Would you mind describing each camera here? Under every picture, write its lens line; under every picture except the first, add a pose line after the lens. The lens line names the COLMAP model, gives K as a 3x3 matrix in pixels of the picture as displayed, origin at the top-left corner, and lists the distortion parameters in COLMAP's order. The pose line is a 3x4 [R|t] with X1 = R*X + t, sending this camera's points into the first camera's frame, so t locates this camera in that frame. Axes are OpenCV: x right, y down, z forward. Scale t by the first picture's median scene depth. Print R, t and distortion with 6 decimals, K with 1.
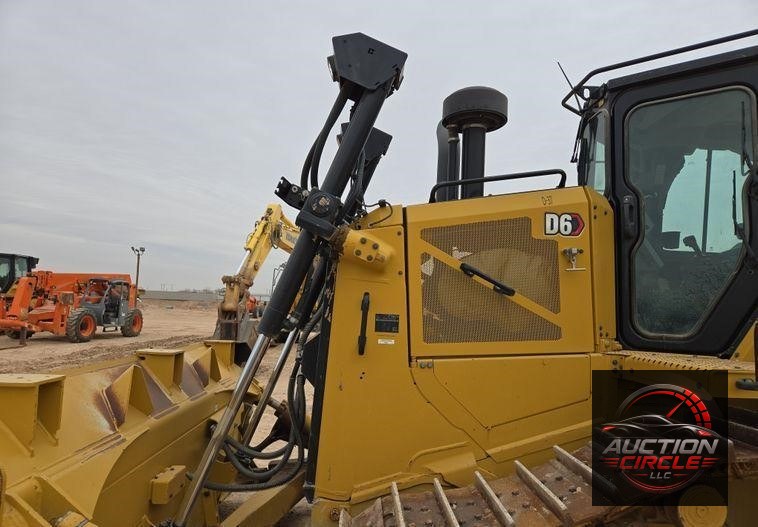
lens RADIAL K [[509.4, 0, 378.7], [0, 509.4, 284.8], [0, 0, 1]] dist [0.075452, -0.057119]
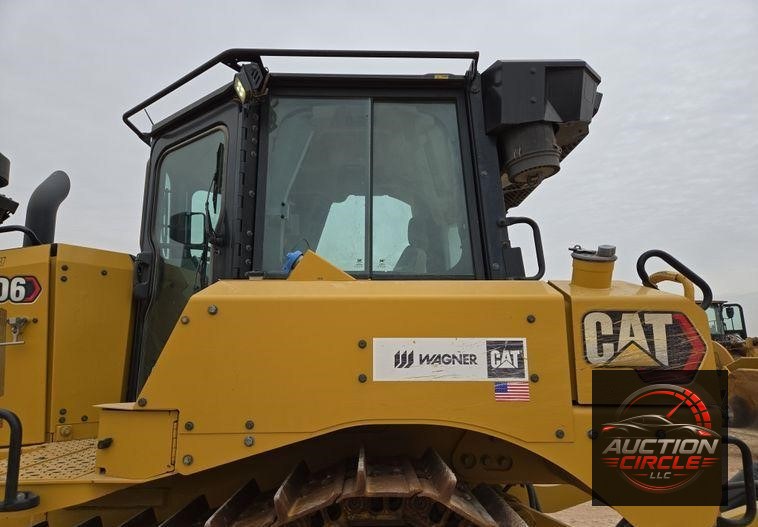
lens RADIAL K [[509.4, 0, 378.7], [0, 509.4, 284.8], [0, 0, 1]] dist [0.075452, -0.057119]
pose [[0.998926, -0.042902, -0.017478, 0.935013], [0.041001, 0.994389, -0.097516, -0.016105], [0.021564, 0.096695, 0.995080, 0.152084]]
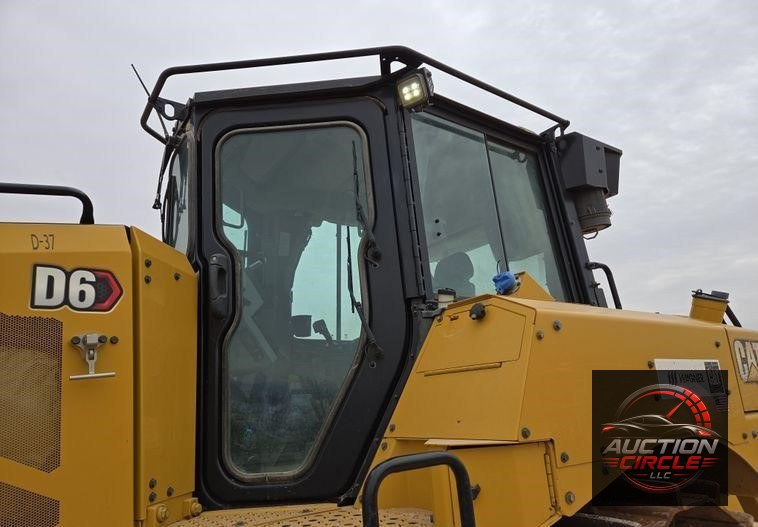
lens RADIAL K [[509.4, 0, 378.7], [0, 509.4, 284.8], [0, 0, 1]] dist [0.075452, -0.057119]
pose [[0.833556, 0.043040, 0.550756, 0.311547], [0.057853, 0.984678, -0.164509, -0.016563], [-0.549397, 0.168990, 0.818294, 0.384715]]
